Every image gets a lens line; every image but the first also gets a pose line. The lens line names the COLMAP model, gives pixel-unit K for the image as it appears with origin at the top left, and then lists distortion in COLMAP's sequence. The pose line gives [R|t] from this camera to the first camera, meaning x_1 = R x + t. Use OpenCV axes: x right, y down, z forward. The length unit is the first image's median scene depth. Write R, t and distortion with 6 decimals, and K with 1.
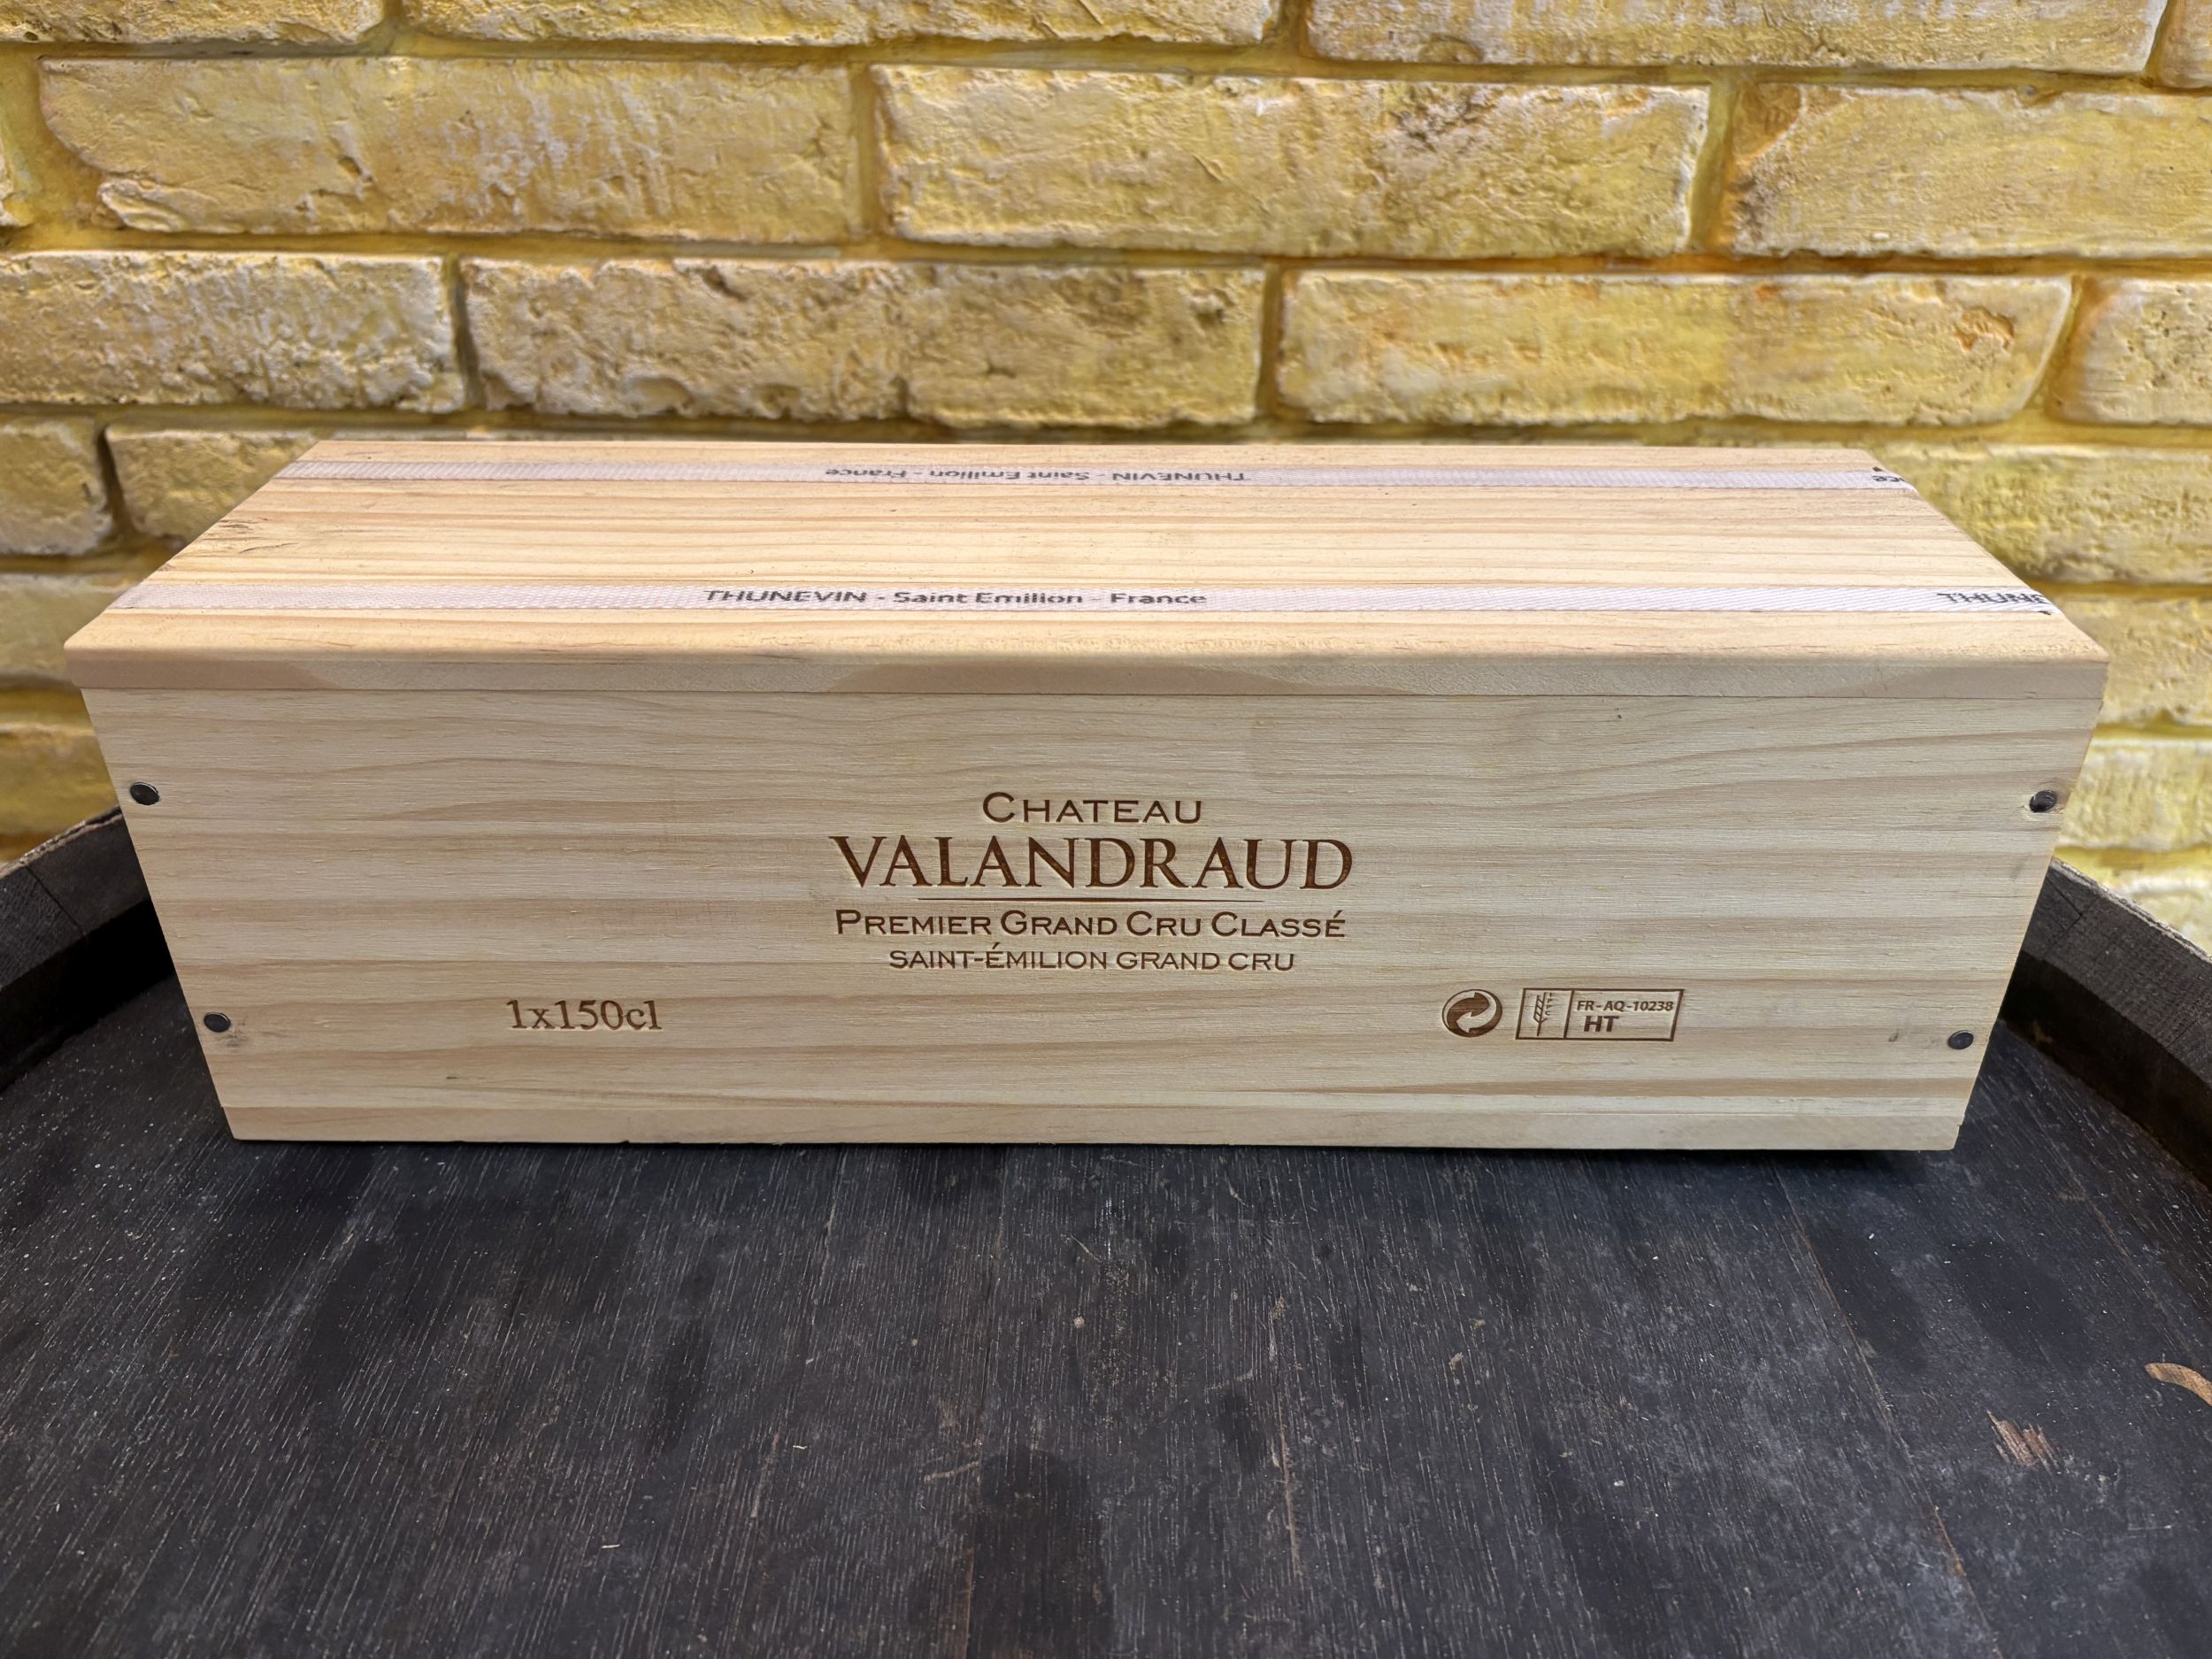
lens RADIAL K [[1702.8, 0, 1096.0], [0, 1702.8, 831.4], [0, 0, 1]] dist [-0.001438, 0.009190]
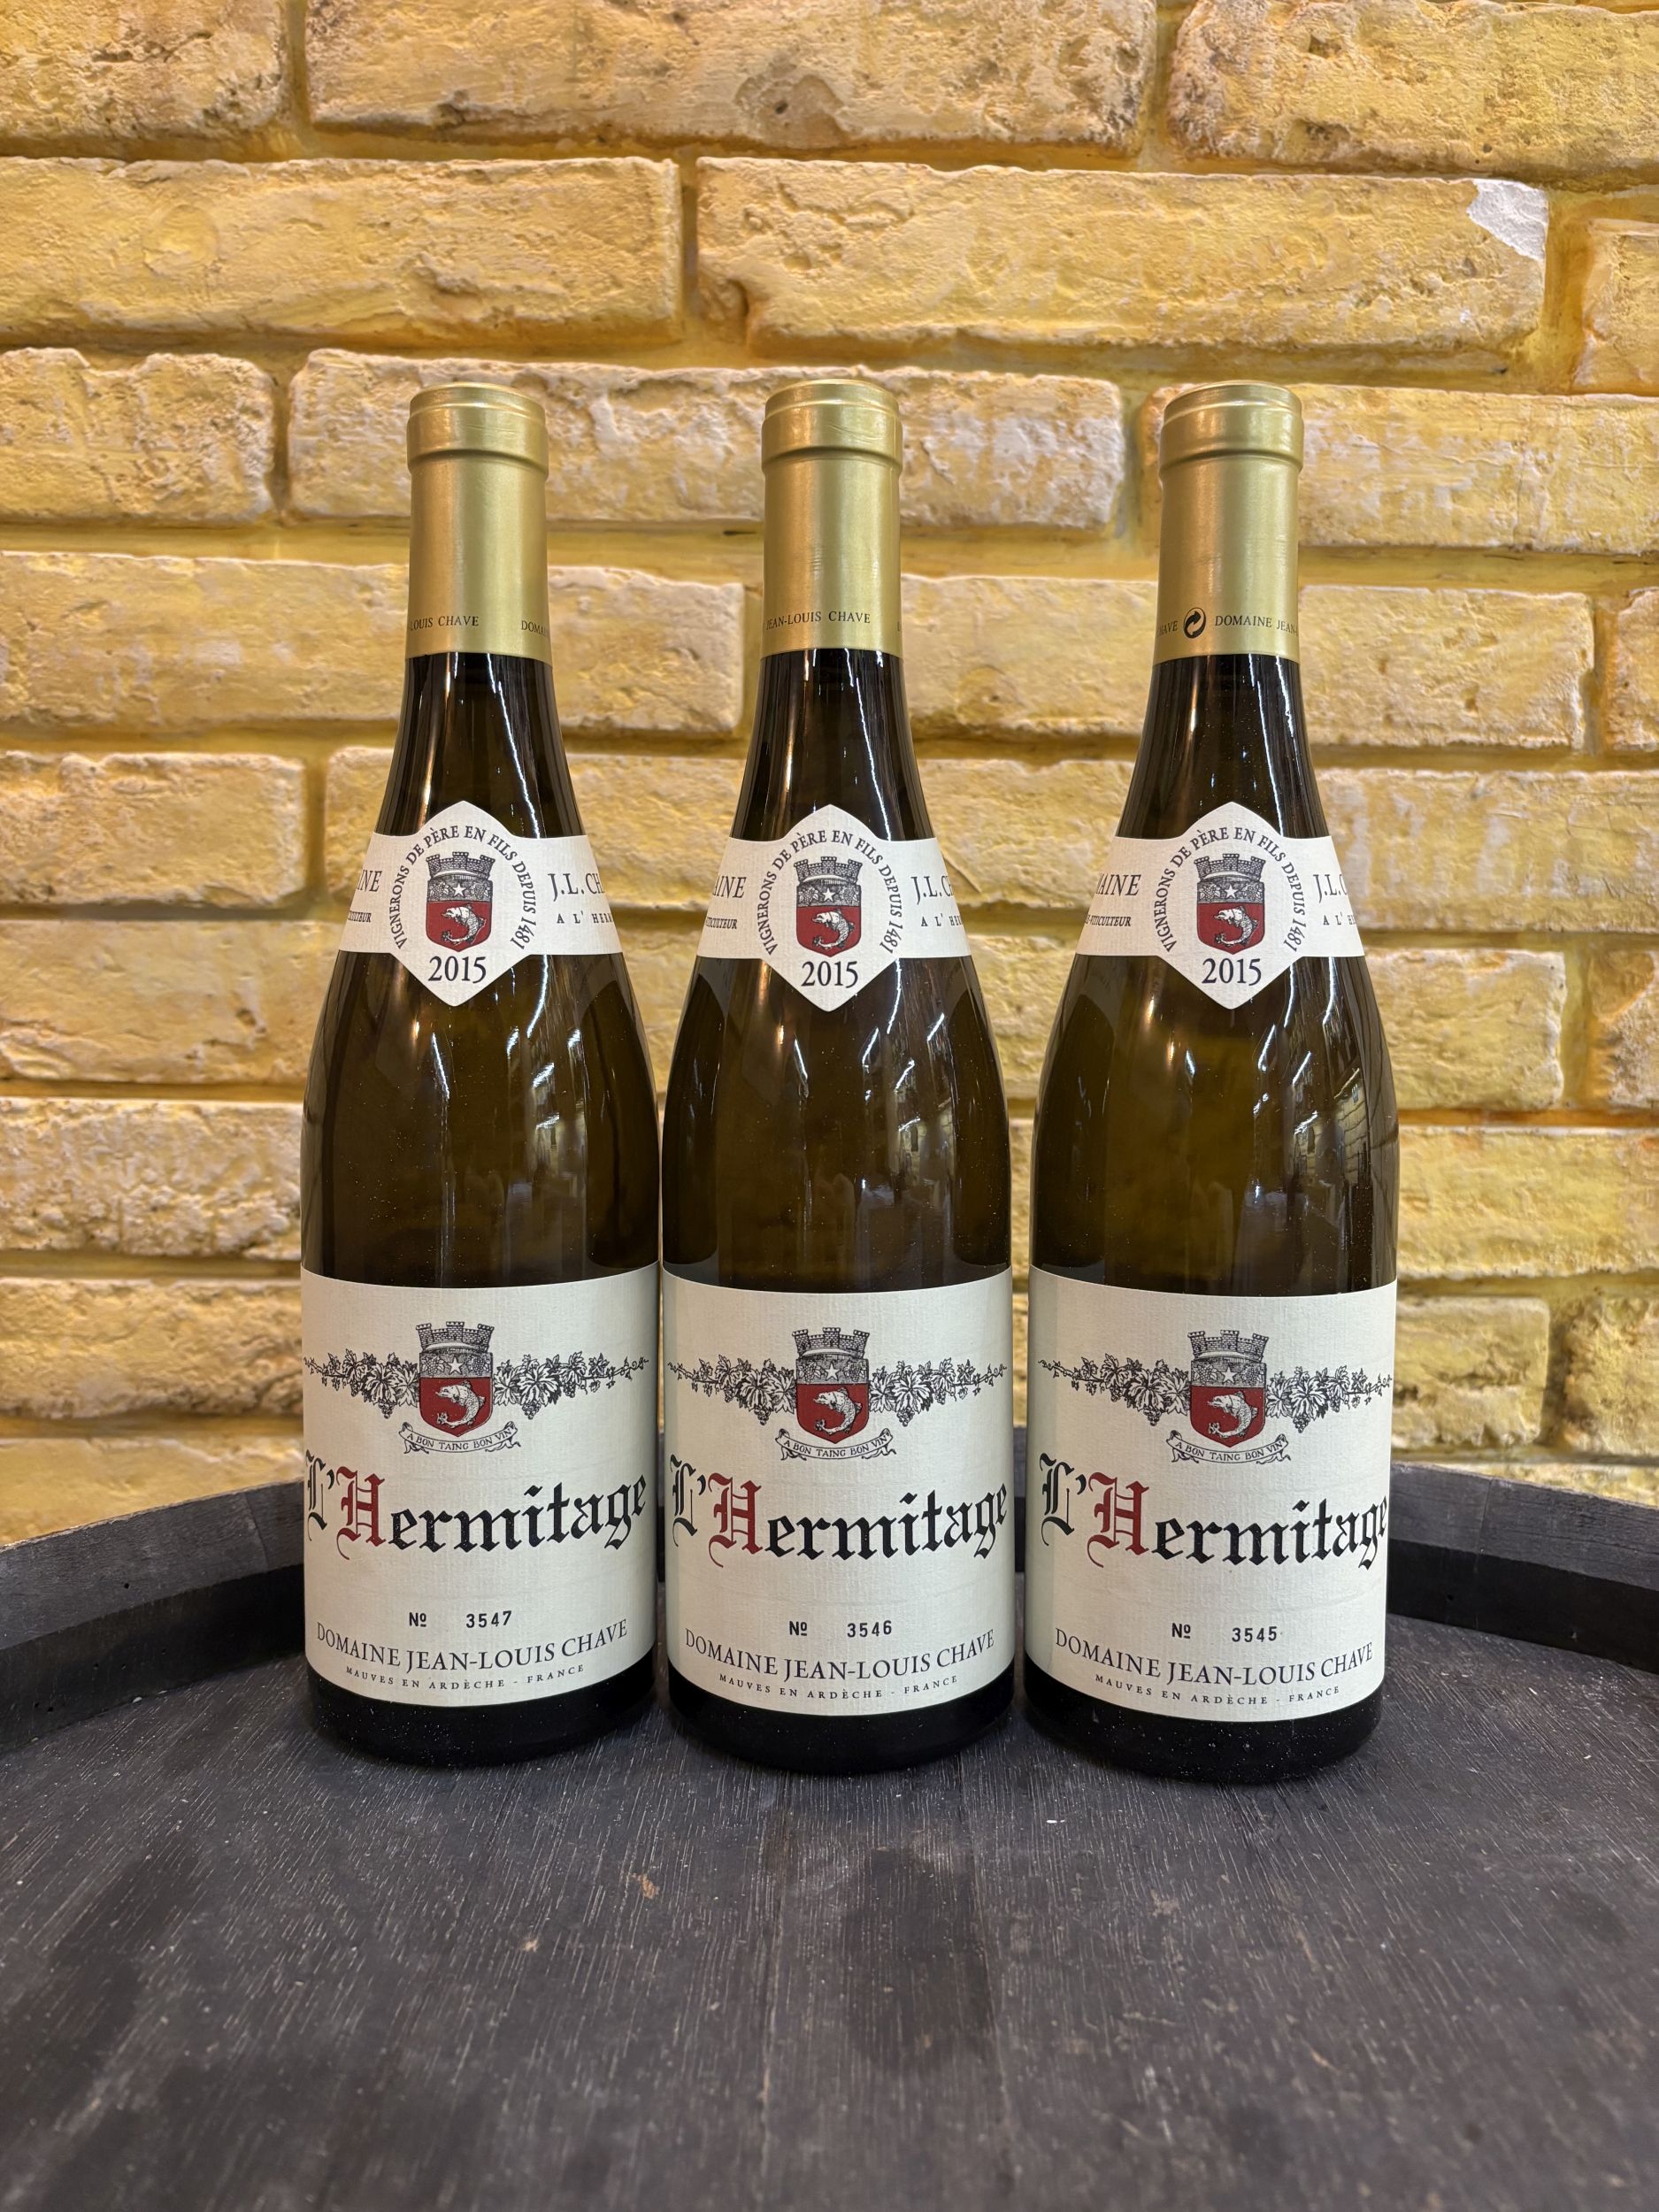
lens RADIAL K [[1702.8, 0, 818.7], [0, 1702.8, 1118.5], [0, 0, 1]] dist [-0.001438, 0.009190]
pose [[0.999960, 0.002790, -0.008442, -0.085367], [-0.006282, 0.893650, -0.448720, 0.123491], [0.006292, 0.448755, 0.893633, 0.114503]]
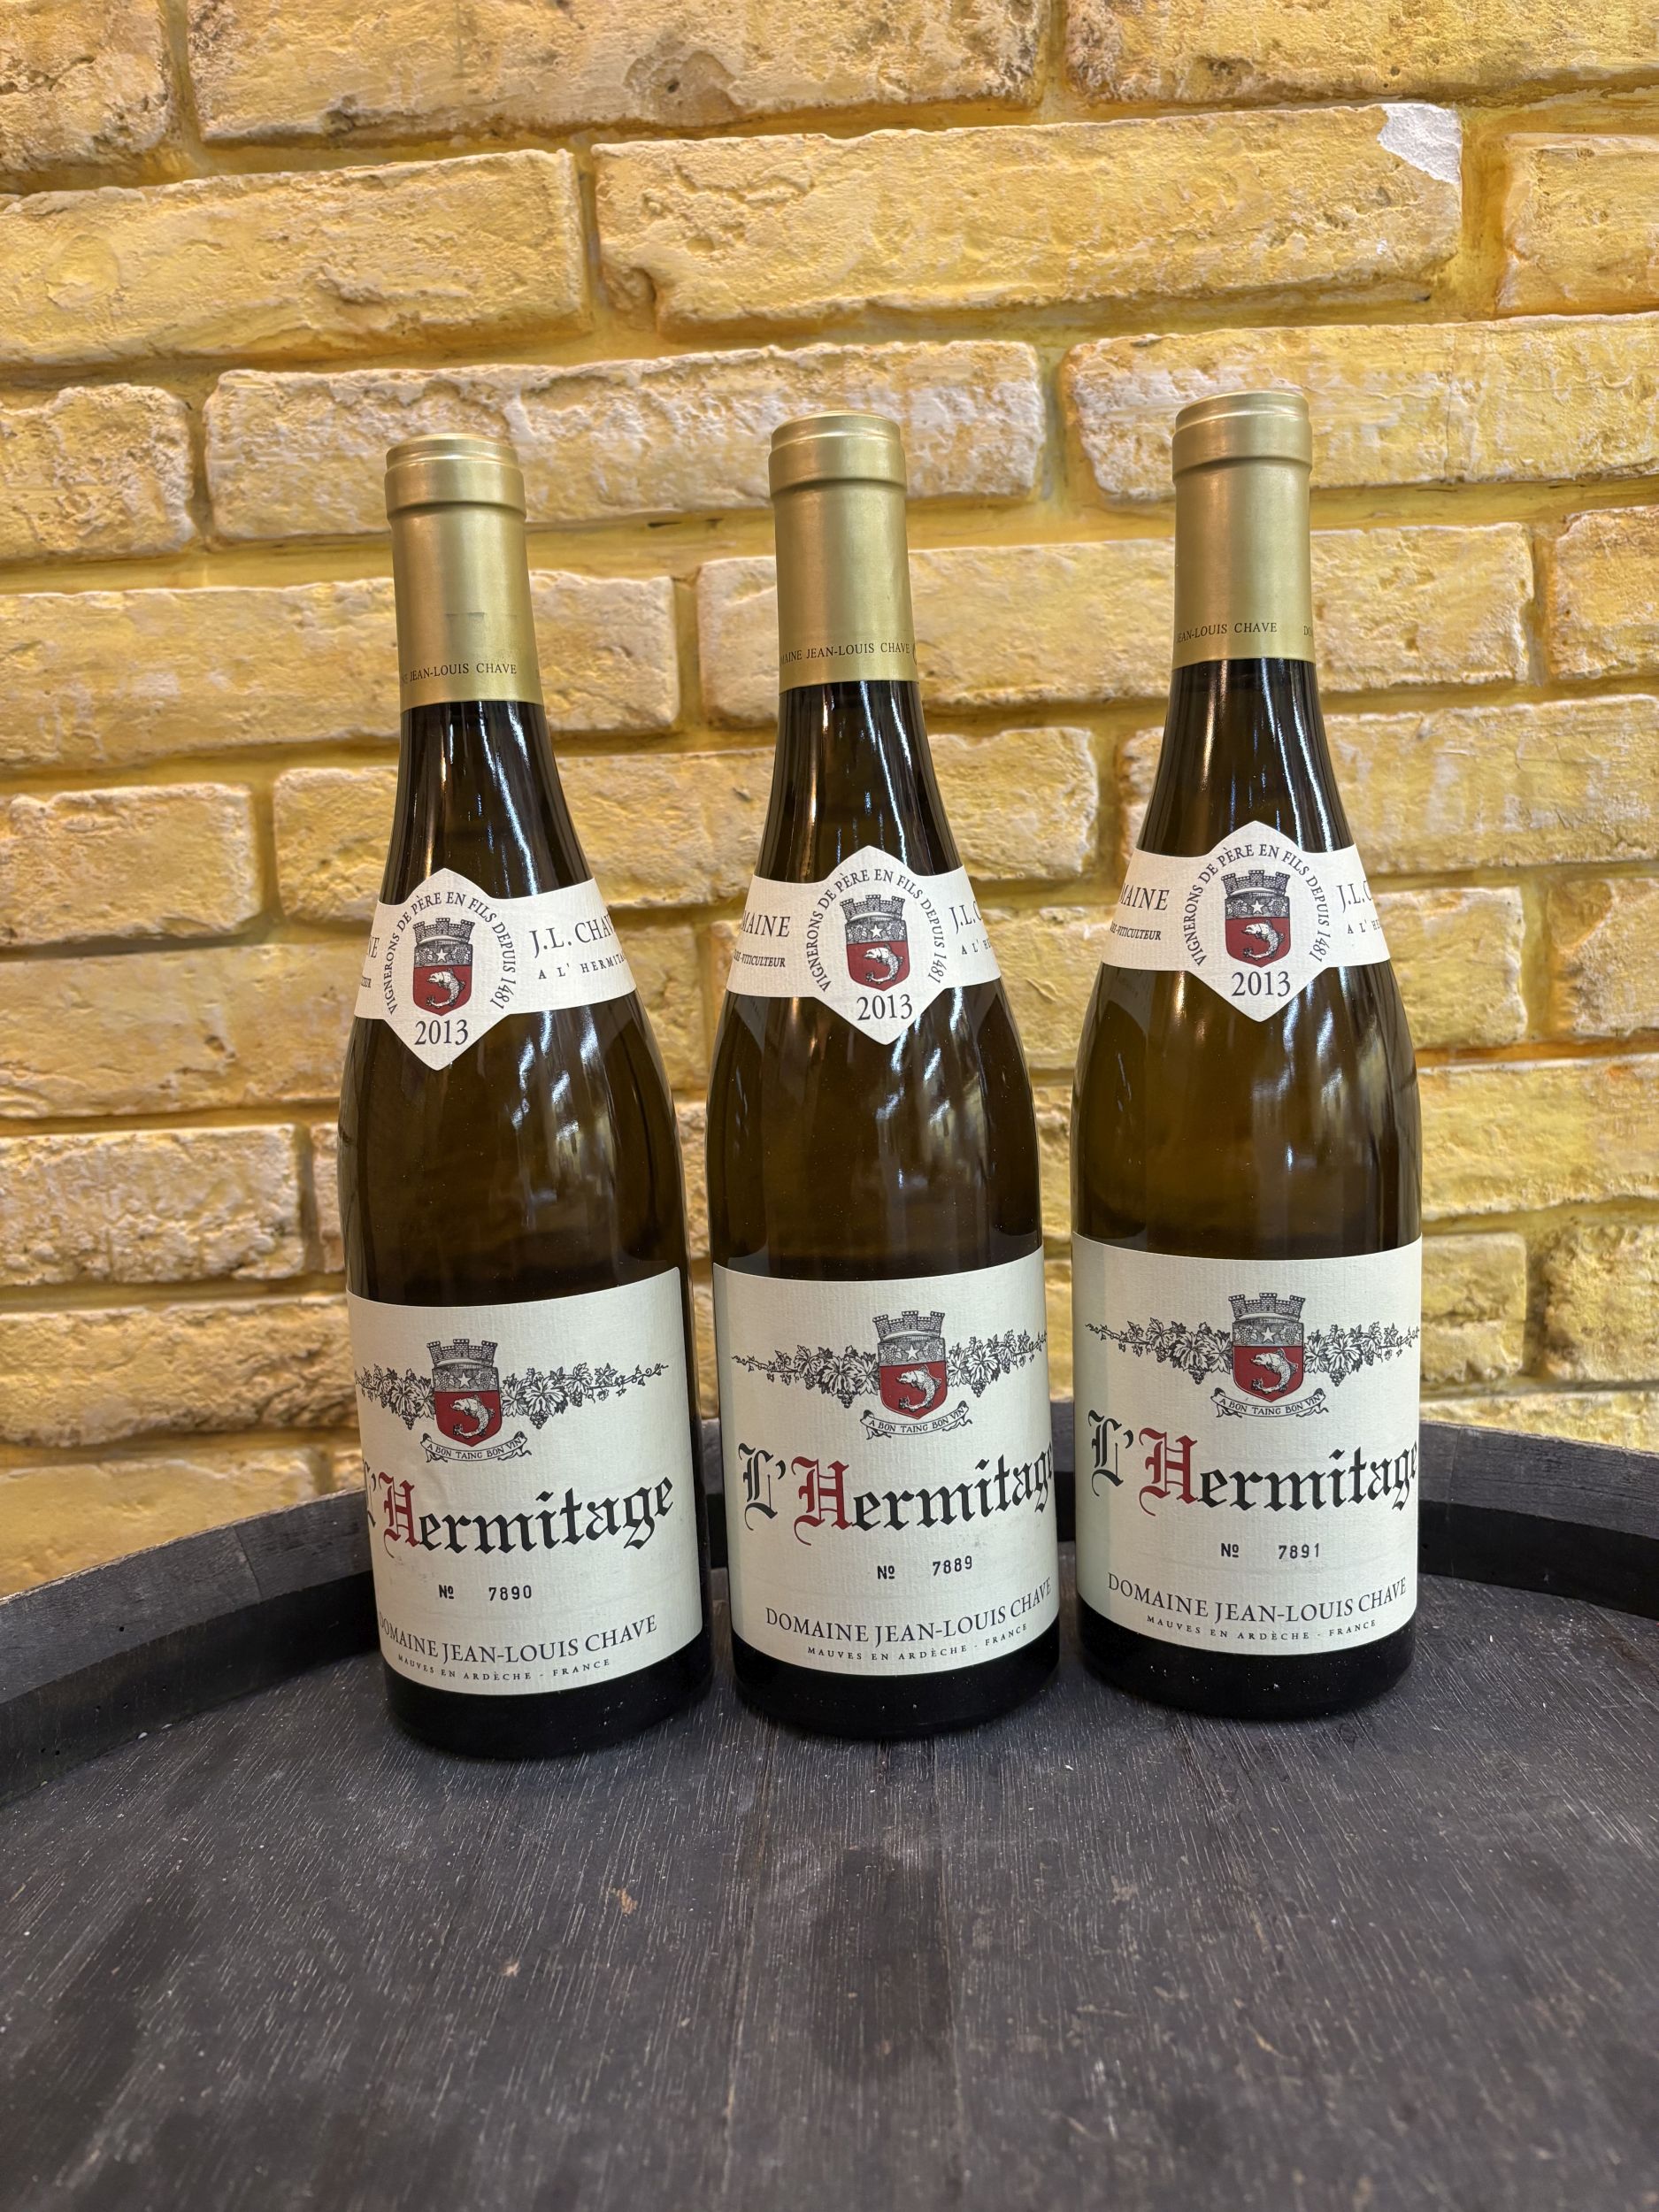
lens RADIAL K [[1702.8, 0, 818.5], [0, 1702.8, 1115.4], [0, 0, 1]] dist [-0.001438, 0.009190]
pose [[0.997459, -0.065421, -0.028208, -0.044819], [0.048073, 0.910273, -0.411208, 0.095174], [0.052579, 0.408807, 0.911105, 0.092161]]
